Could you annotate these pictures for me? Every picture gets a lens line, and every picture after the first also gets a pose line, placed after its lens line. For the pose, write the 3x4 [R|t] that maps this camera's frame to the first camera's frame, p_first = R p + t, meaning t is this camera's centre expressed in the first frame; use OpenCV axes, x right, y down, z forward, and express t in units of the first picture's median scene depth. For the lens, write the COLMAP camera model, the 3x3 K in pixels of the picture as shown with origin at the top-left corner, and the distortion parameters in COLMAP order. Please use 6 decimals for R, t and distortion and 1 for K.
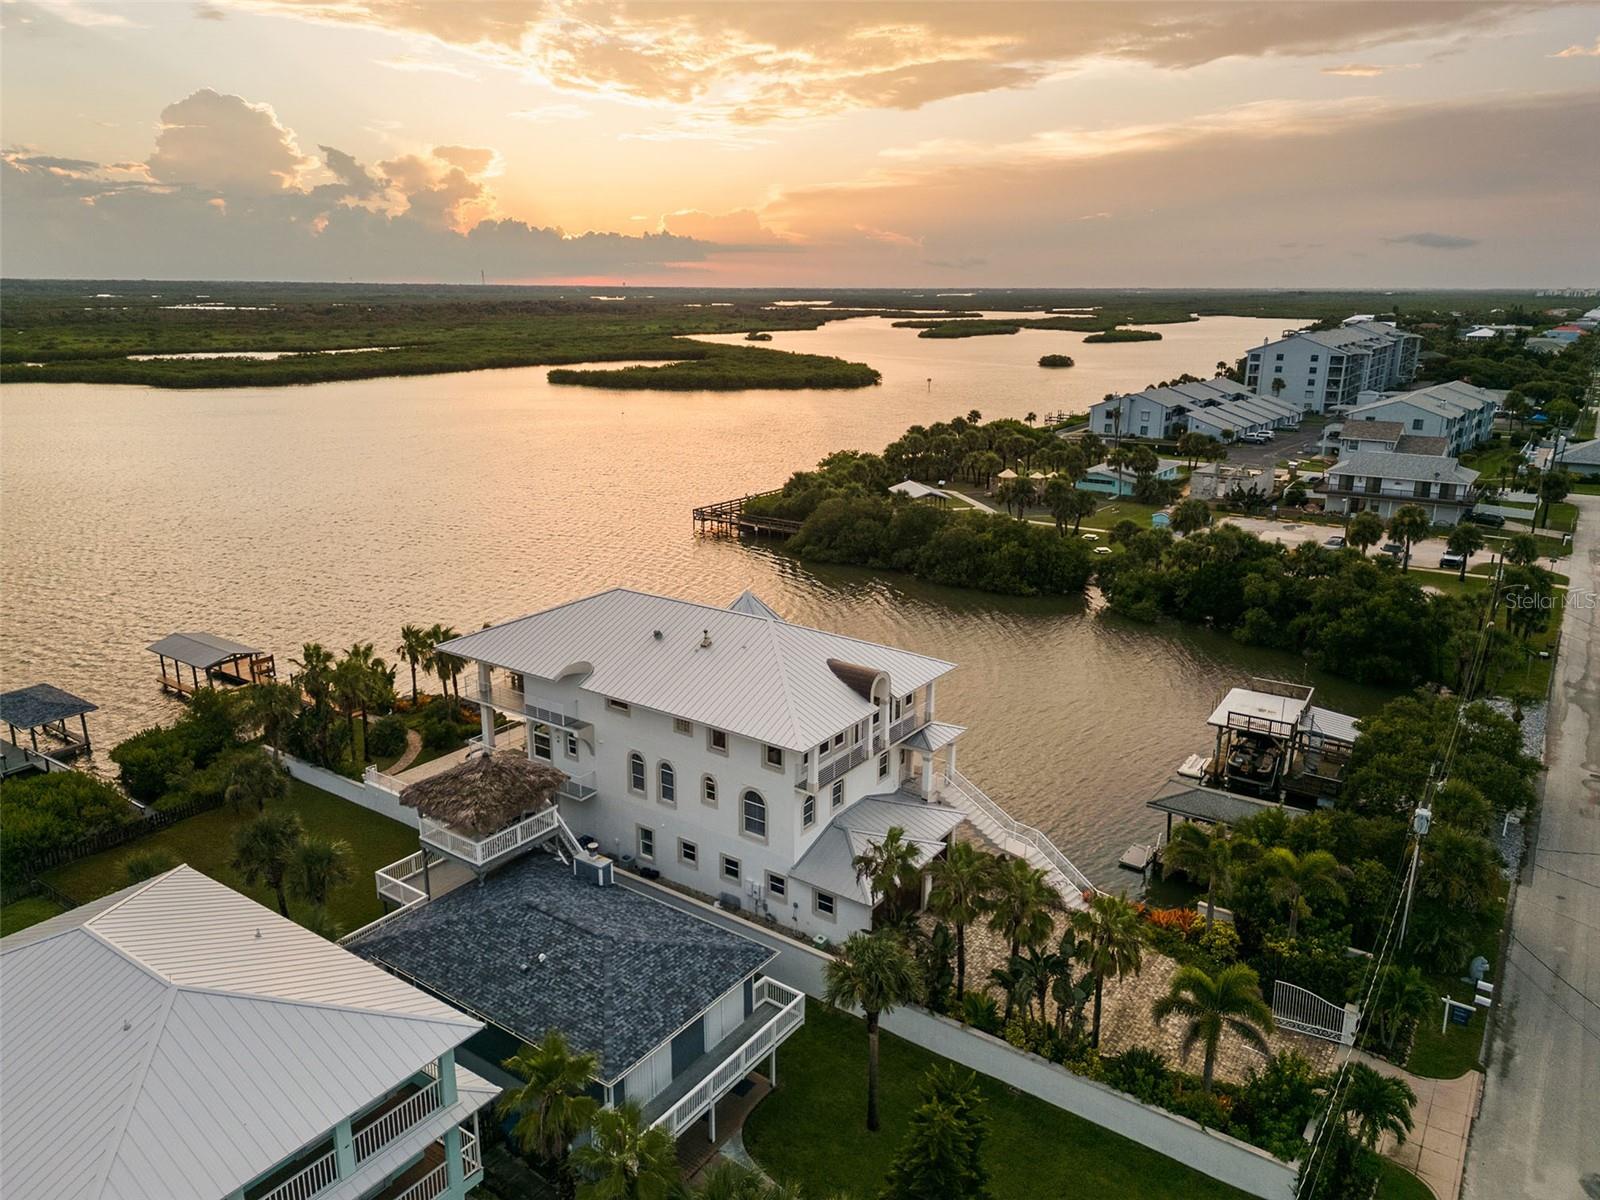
lens RADIAL K [[1102.5, 0, 800.0], [0, 1102.5, 600.0], [0, 0, 1]] dist [0.081886, -0.083575]
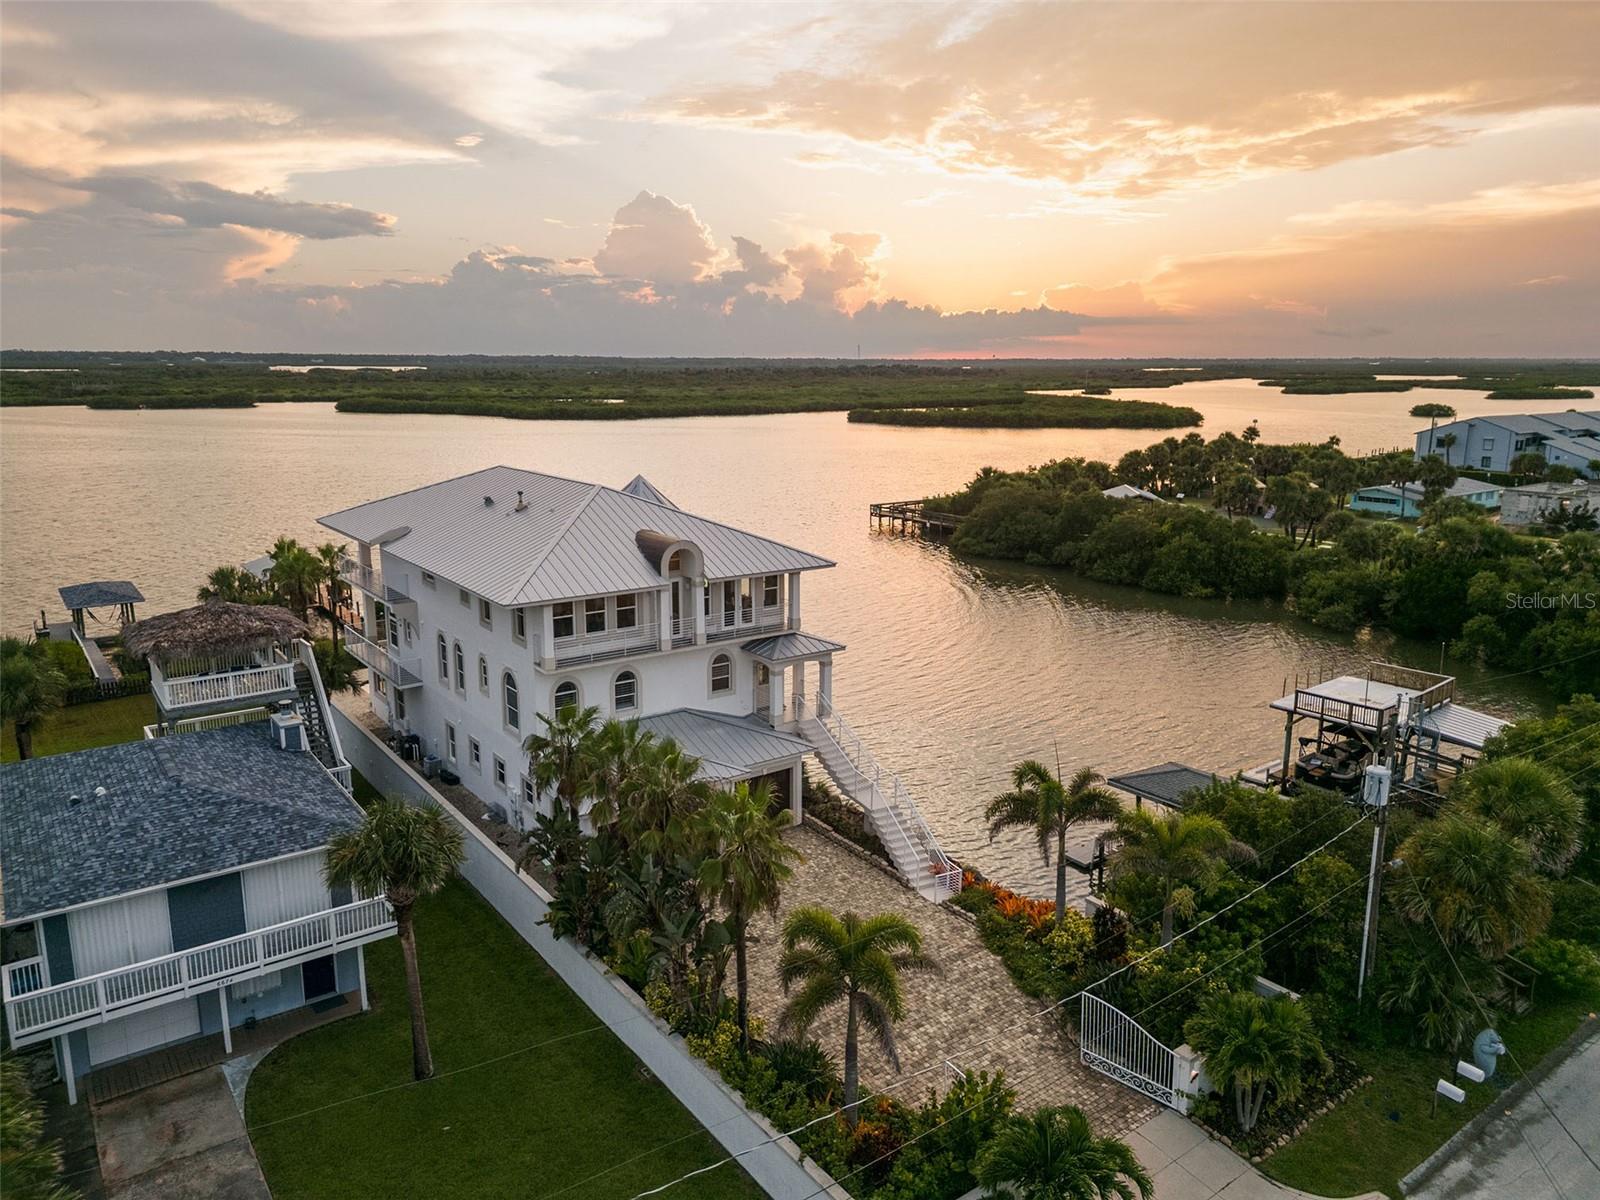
lens RADIAL K [[1109.1, 0, 800.0], [0, 1109.1, 600.0], [0, 0, 1]] dist [0.042847, -0.035992]
pose [[0.948139, 0.063481, -0.311454, 0.181927], [-0.082955, 0.995315, -0.049668, 0.063174], [0.306842, 0.072929, 0.948962, 0.126538]]
